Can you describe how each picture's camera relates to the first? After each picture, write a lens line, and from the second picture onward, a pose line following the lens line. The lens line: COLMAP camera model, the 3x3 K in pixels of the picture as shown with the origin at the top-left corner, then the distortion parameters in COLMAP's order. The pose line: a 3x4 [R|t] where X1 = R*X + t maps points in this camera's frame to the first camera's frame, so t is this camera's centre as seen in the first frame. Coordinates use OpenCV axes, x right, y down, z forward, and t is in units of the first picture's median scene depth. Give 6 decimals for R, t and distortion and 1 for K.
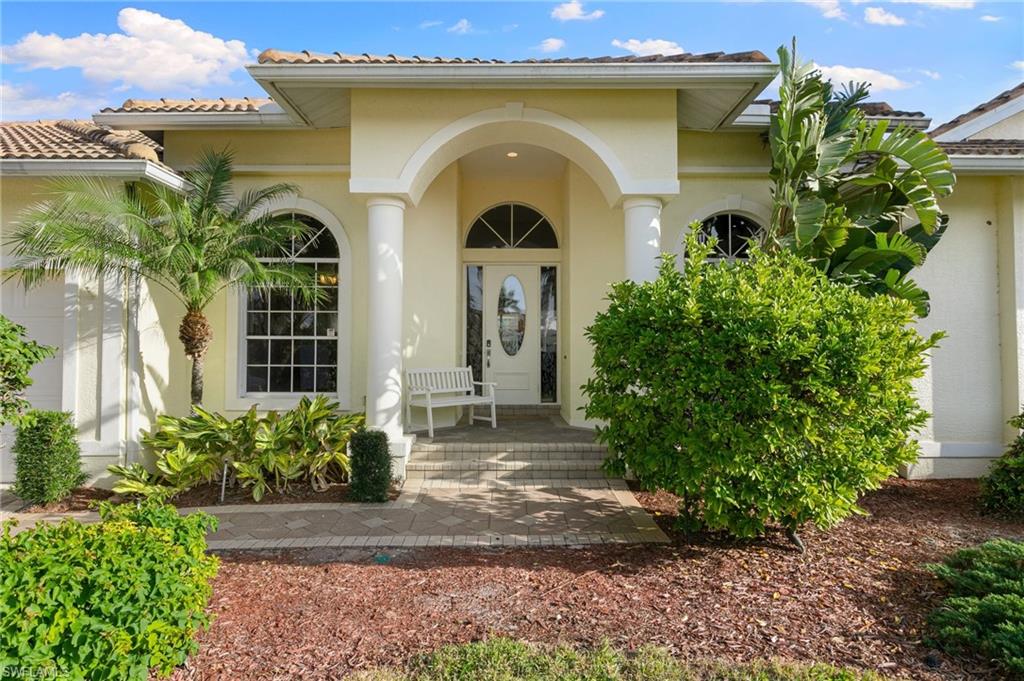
lens RADIAL K [[554.2, 0, 514.8], [0, 554.2, 344.2], [0, 0, 1]] dist [0.002424, 0.000426]
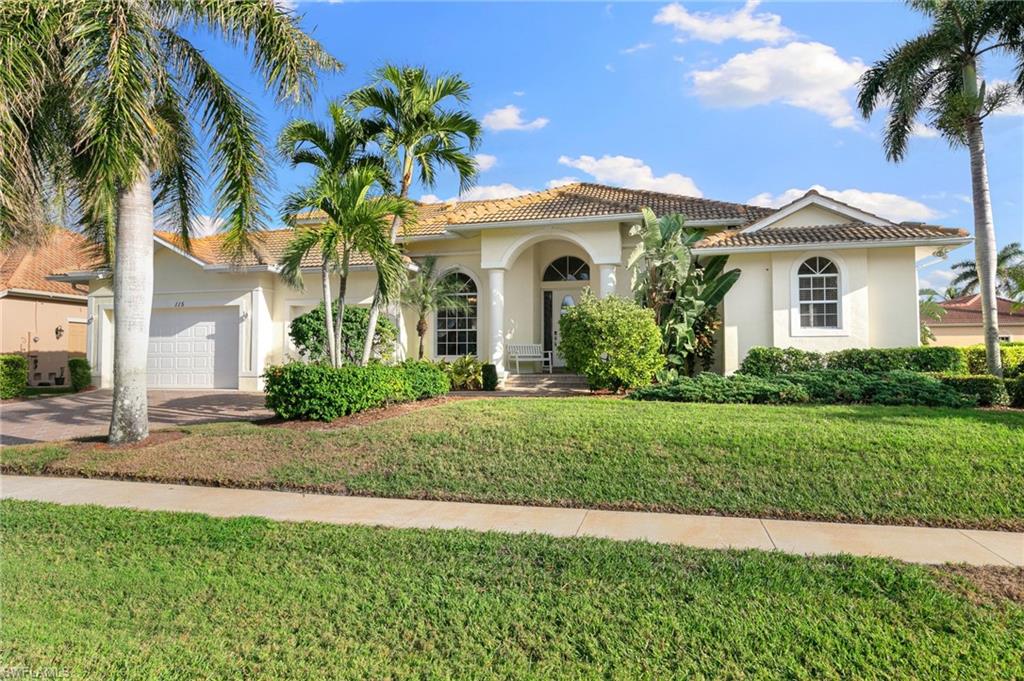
lens RADIAL K [[632.1, 0, 509.6], [0, 632.1, 339.4], [0, 0, 1]] dist [-0.004160, -0.000163]
pose [[0.966213, -0.011923, -0.257470, 0.488766], [0.007814, 0.999825, -0.016975, 0.077181], [0.257627, 0.014390, 0.966137, -1.507279]]
